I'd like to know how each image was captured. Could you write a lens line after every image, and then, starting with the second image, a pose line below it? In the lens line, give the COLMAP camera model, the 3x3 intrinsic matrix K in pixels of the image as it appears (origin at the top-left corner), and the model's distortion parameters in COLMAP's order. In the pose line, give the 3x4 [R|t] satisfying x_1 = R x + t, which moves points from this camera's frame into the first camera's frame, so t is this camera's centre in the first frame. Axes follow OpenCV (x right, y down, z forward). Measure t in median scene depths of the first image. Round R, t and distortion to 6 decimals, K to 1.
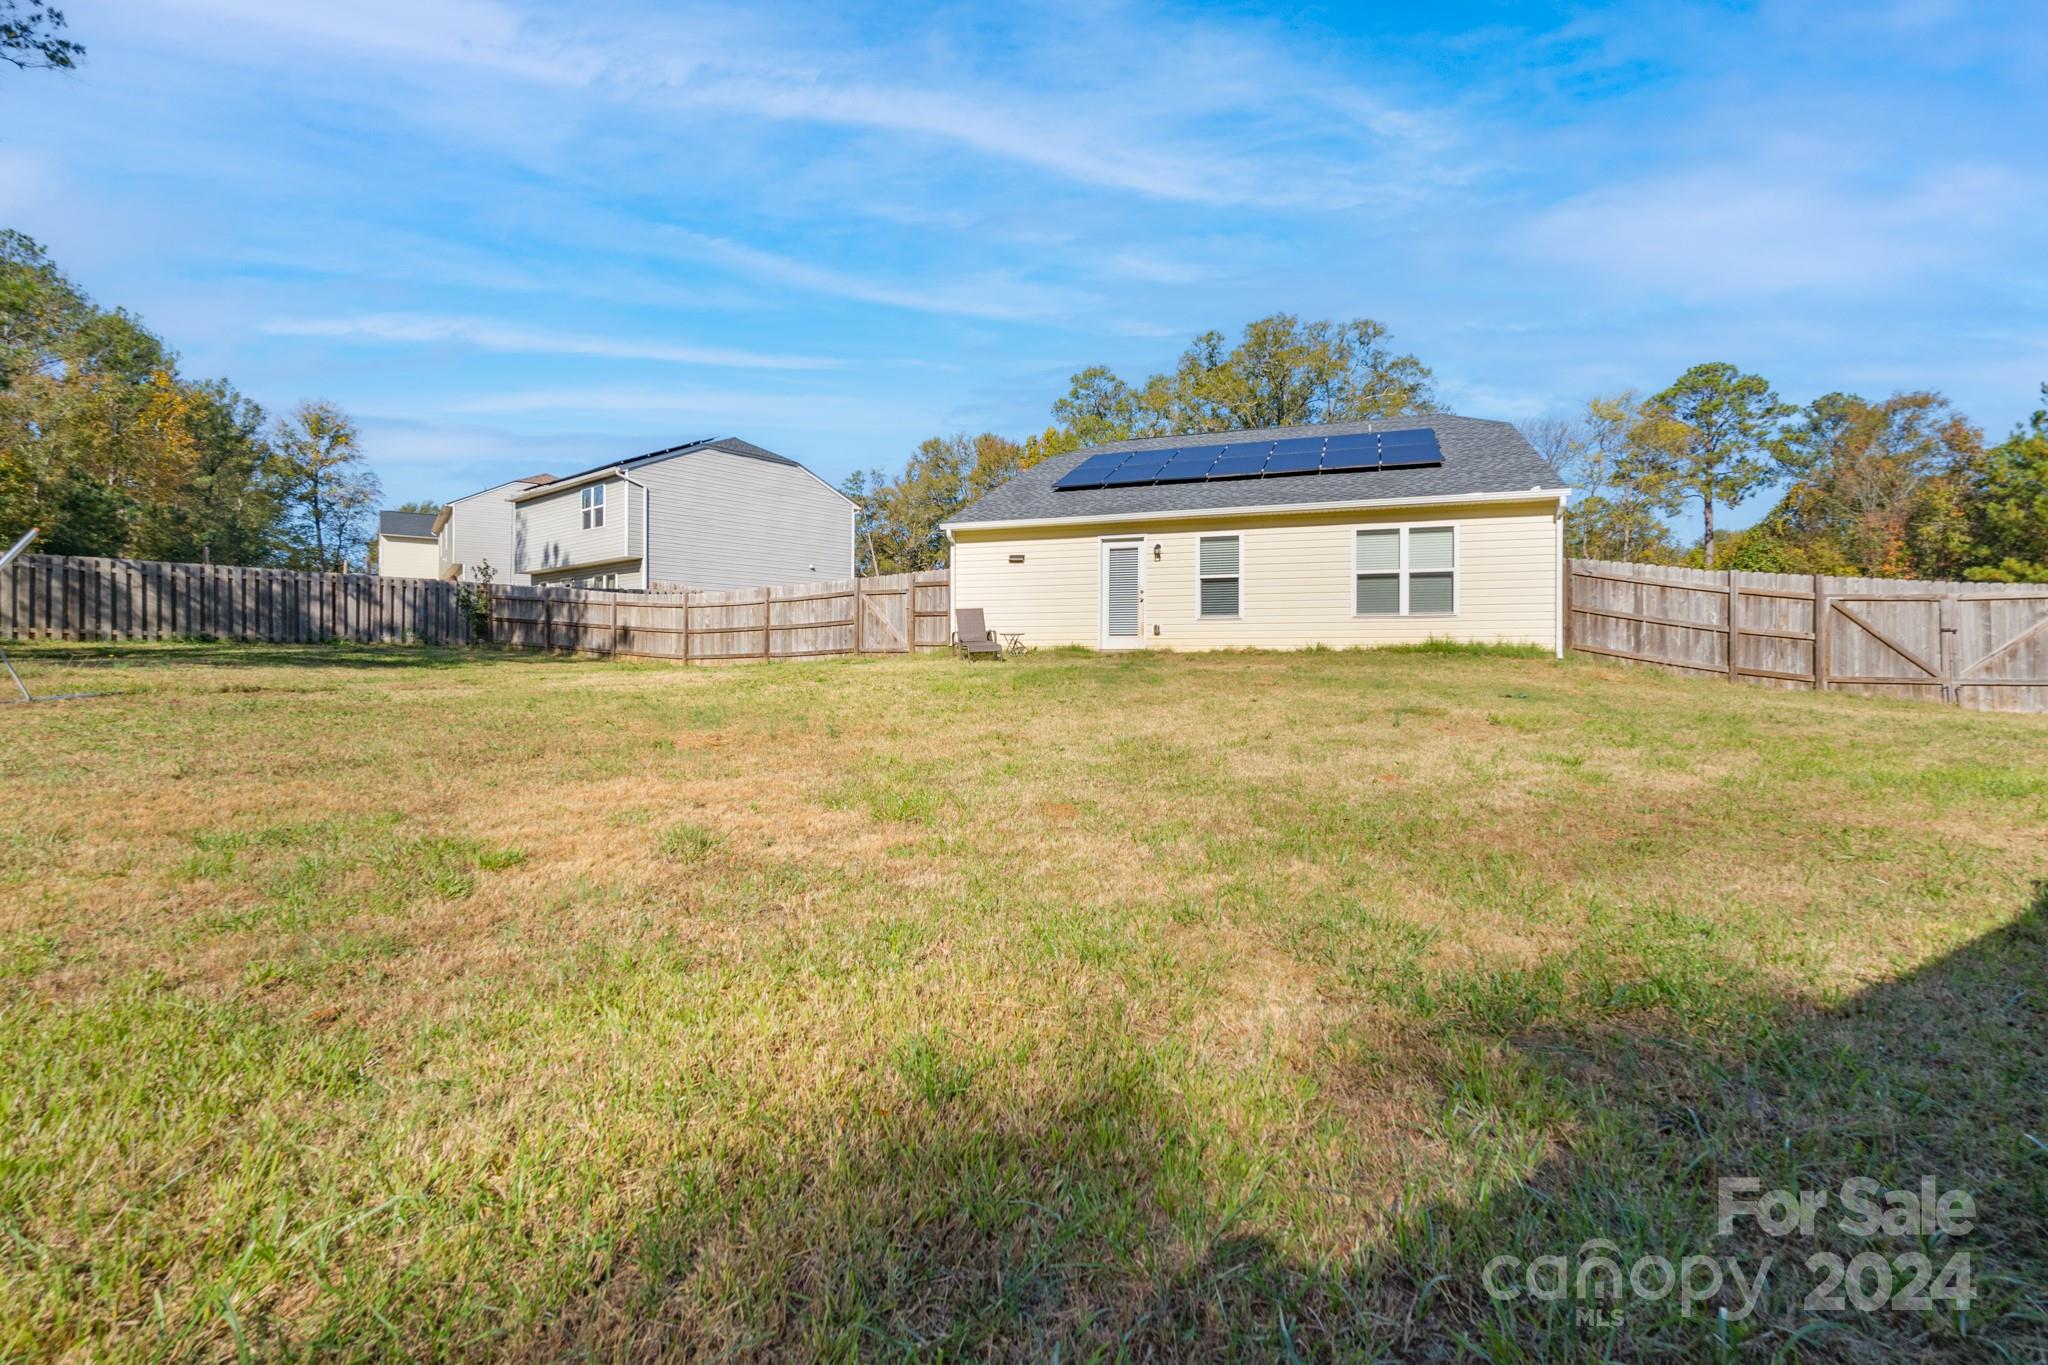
lens RADIAL K [[925.7, 0, 1021.3], [0, 925.7, 668.4], [0, 0, 1]] dist [-0.006967, 0.001130]
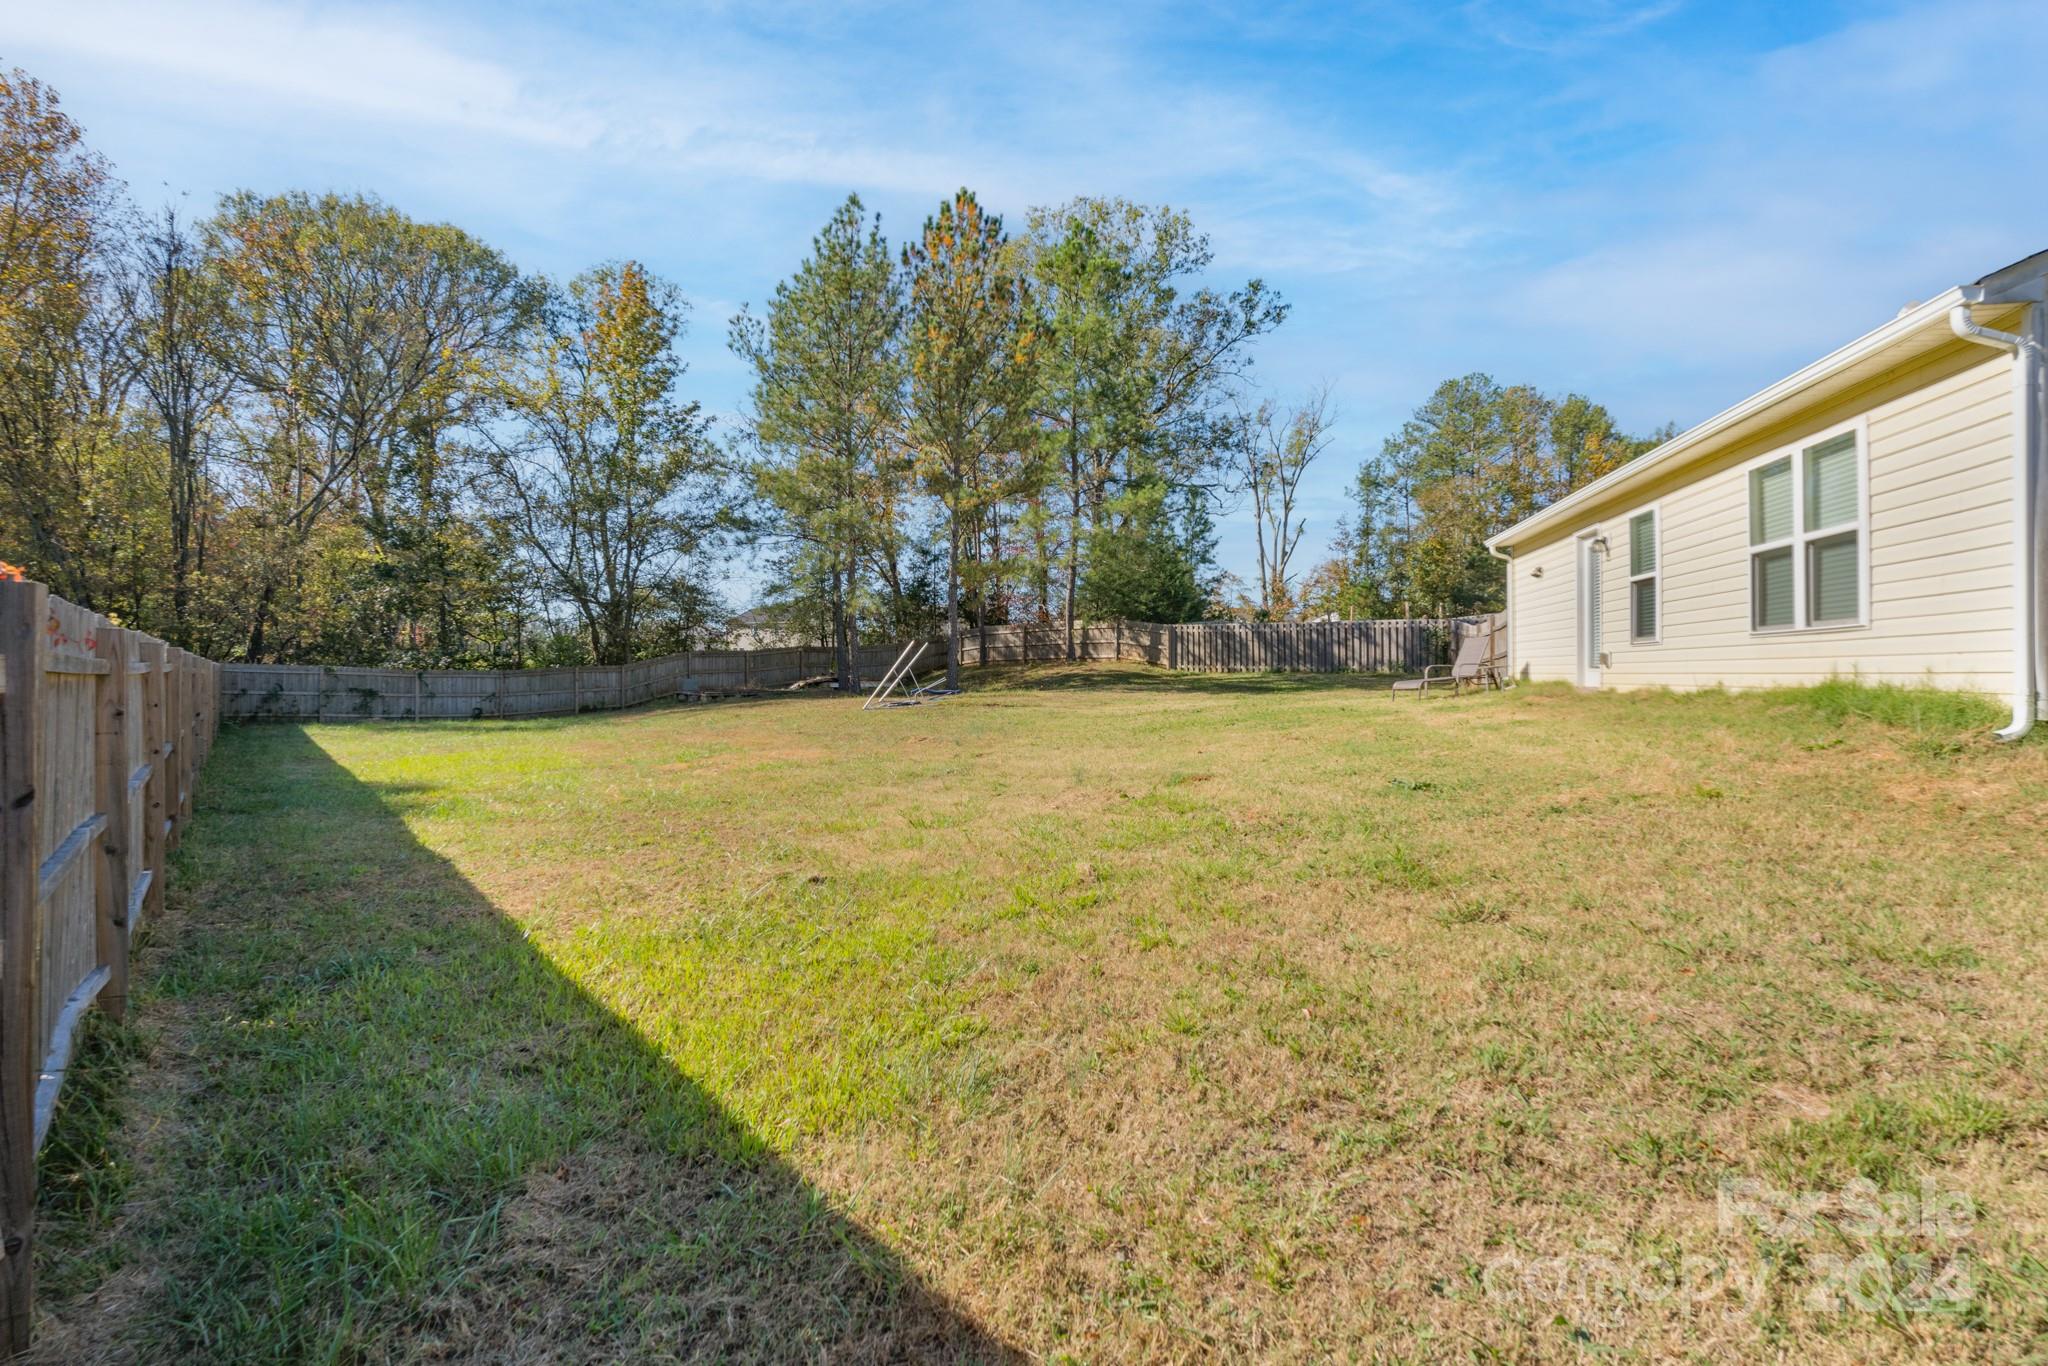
lens RADIAL K [[925.7, 0, 1024.3], [0, 925.7, 675.3], [0, 0, 1]] dist [-0.006967, 0.001130]
pose [[0.136873, 0.001132, -0.990588, 0.730013], [-0.012083, 0.999927, -0.000527, -0.023769], [0.990515, 0.012042, 0.136876, 0.450605]]
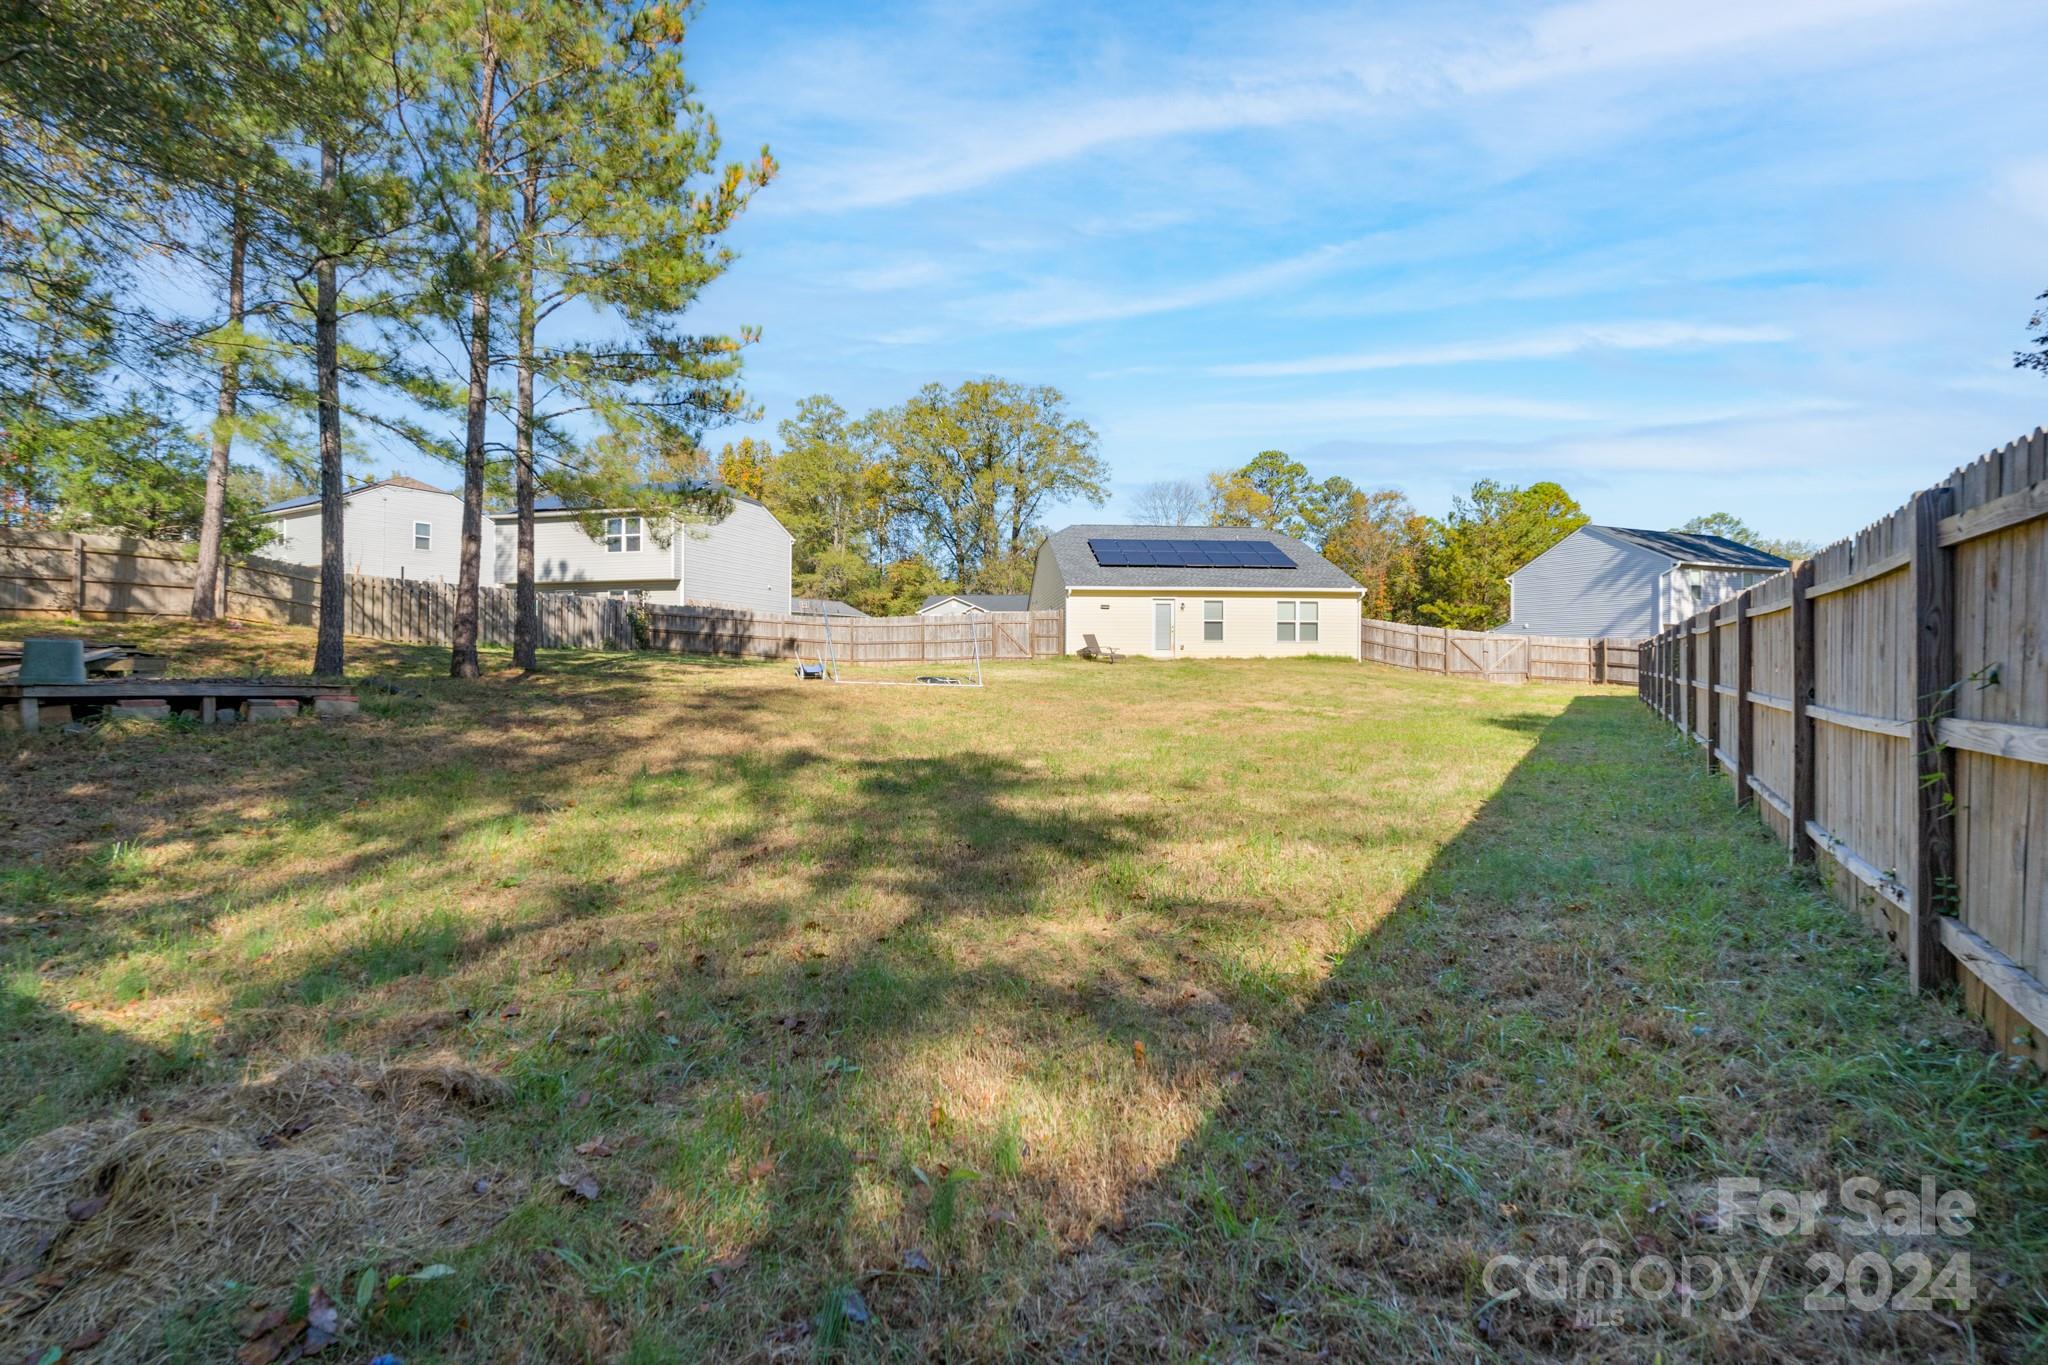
lens RADIAL K [[925.7, 0, 1019.3], [0, 925.7, 676.4], [0, 0, 1]] dist [-0.006967, 0.001130]
pose [[0.907952, -0.005155, 0.419043, -0.916473], [0.001133, 0.999951, 0.009846, 0.000308], [-0.419073, -0.008465, 0.907913, -0.575363]]
